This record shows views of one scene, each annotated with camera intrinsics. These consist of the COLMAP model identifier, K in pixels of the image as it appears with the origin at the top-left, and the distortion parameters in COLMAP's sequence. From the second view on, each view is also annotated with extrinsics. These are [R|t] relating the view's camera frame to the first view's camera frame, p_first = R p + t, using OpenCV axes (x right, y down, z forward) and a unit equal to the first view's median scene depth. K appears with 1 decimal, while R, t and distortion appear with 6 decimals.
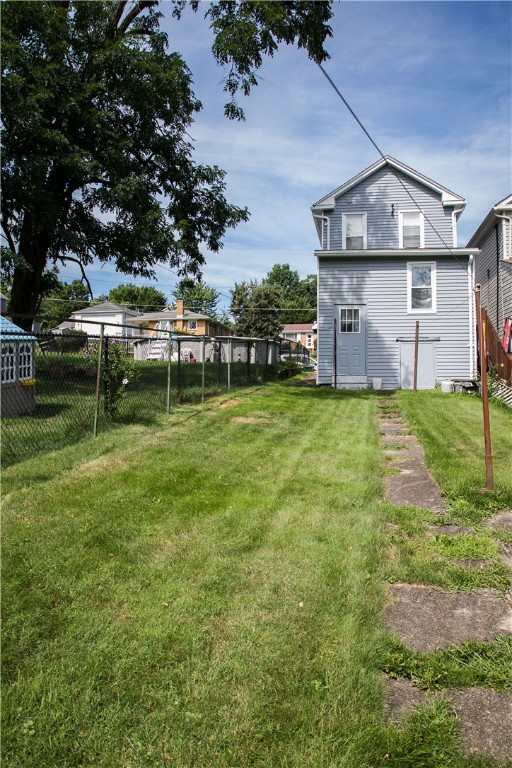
lens RADIAL K [[621.2, 0, 251.5], [0, 621.2, 376.9], [0, 0, 1]] dist [-0.112134, 0.068843]
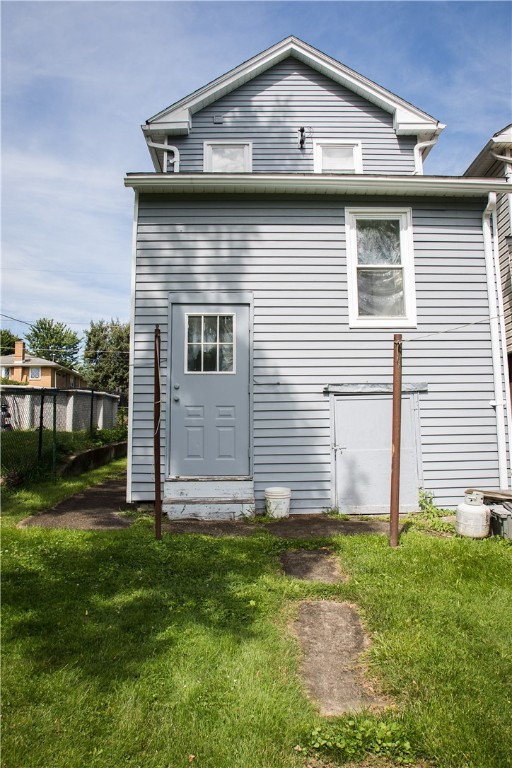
lens RADIAL K [[621.2, 0, 256.3], [0, 621.2, 380.7], [0, 0, 1]] dist [-0.112134, 0.068843]
pose [[0.982560, 0.006283, 0.185837, 0.110997], [0.008590, 0.996828, -0.079121, -0.033325], [-0.185745, 0.079337, 0.979390, 0.587709]]
